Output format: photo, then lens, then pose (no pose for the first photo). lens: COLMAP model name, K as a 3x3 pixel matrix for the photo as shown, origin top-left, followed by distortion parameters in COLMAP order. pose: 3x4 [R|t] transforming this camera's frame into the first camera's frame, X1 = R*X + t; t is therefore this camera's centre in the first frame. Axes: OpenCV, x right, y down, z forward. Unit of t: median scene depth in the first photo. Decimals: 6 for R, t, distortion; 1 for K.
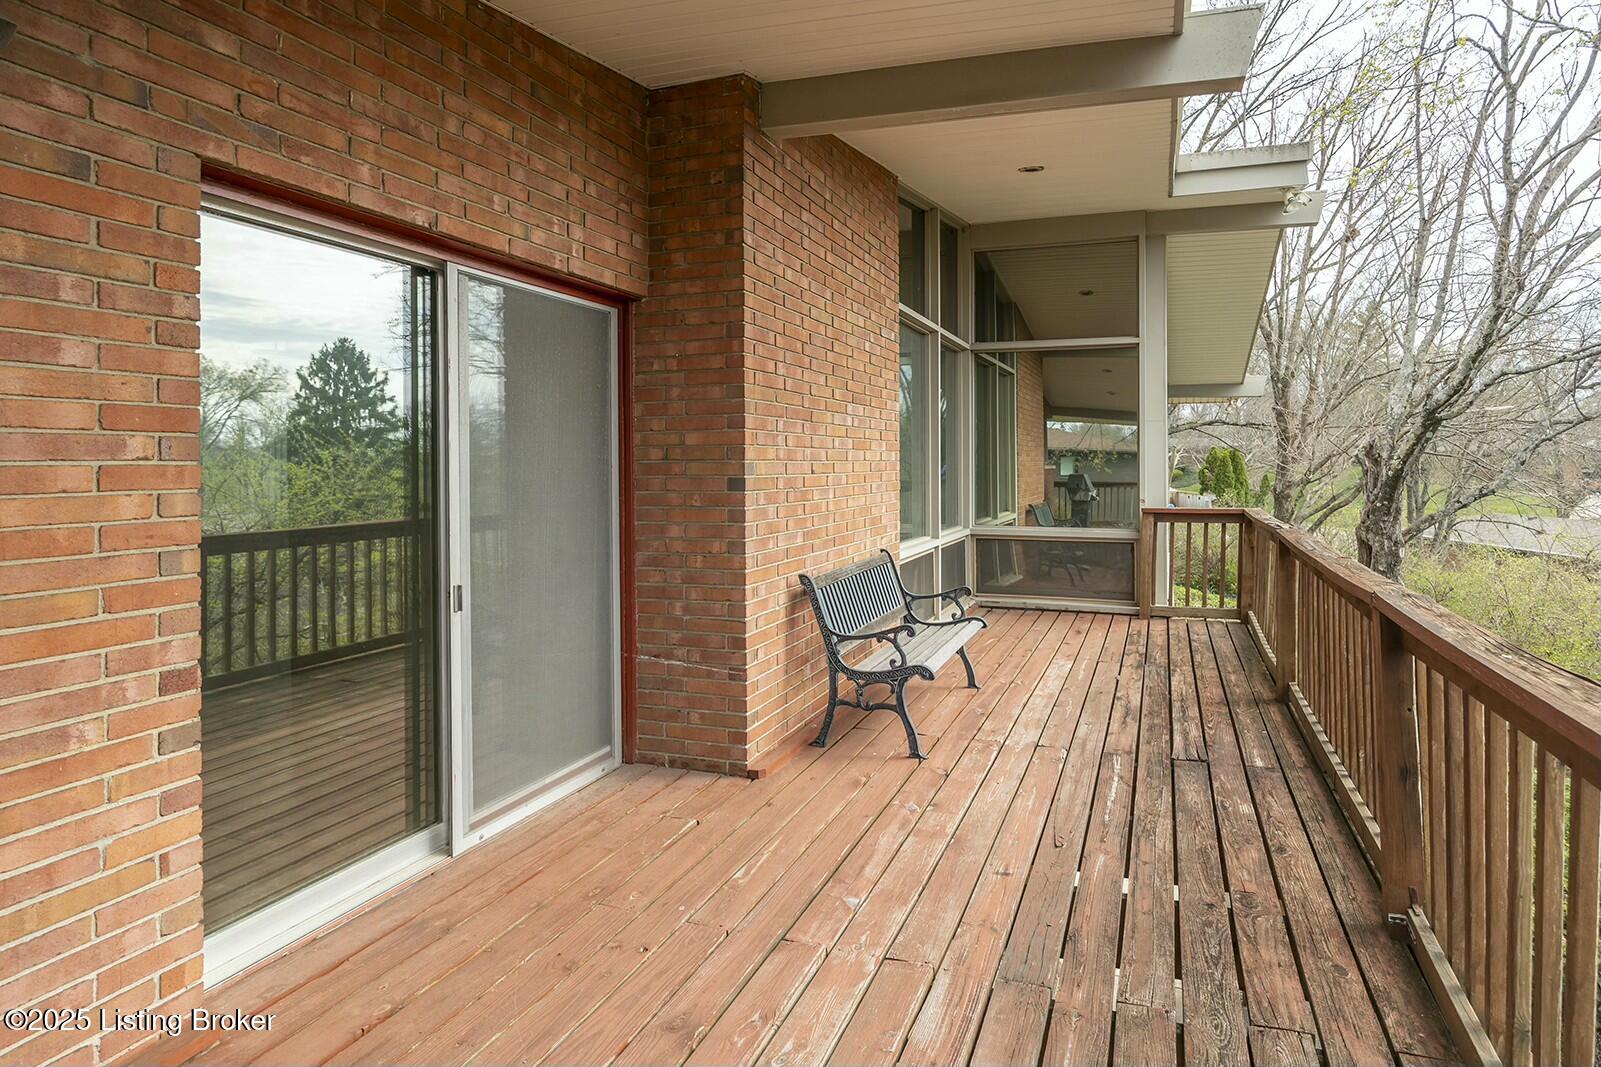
lens RADIAL K [[847.2, 0, 895.0], [0, 847.2, 501.3], [0, 0, 1]] dist [-0.002258, -0.001516]
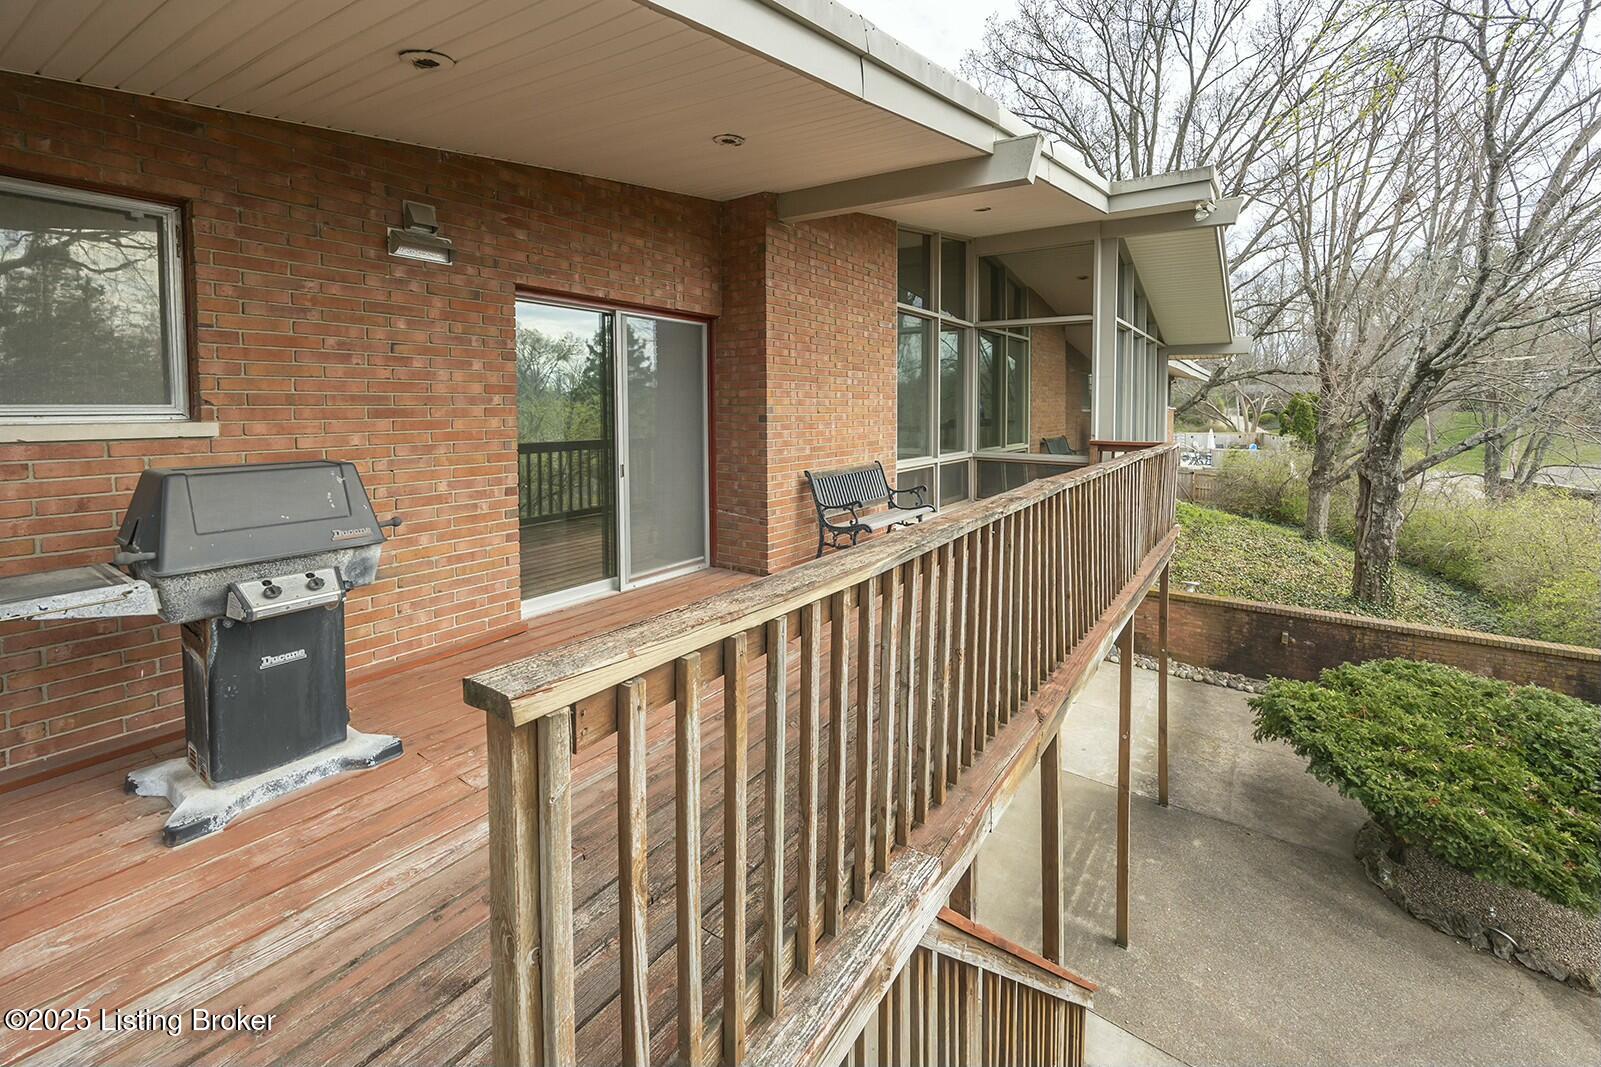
lens RADIAL K [[690.0, 0, 803.4], [0, 690.0, 490.1], [0, 0, 1]] dist [-0.000245, 0.000291]
pose [[0.948996, 0.043497, -0.312272, 0.366165], [-0.019159, 0.996563, 0.080589, 0.012050], [0.314704, -0.070496, 0.946568, -0.397474]]
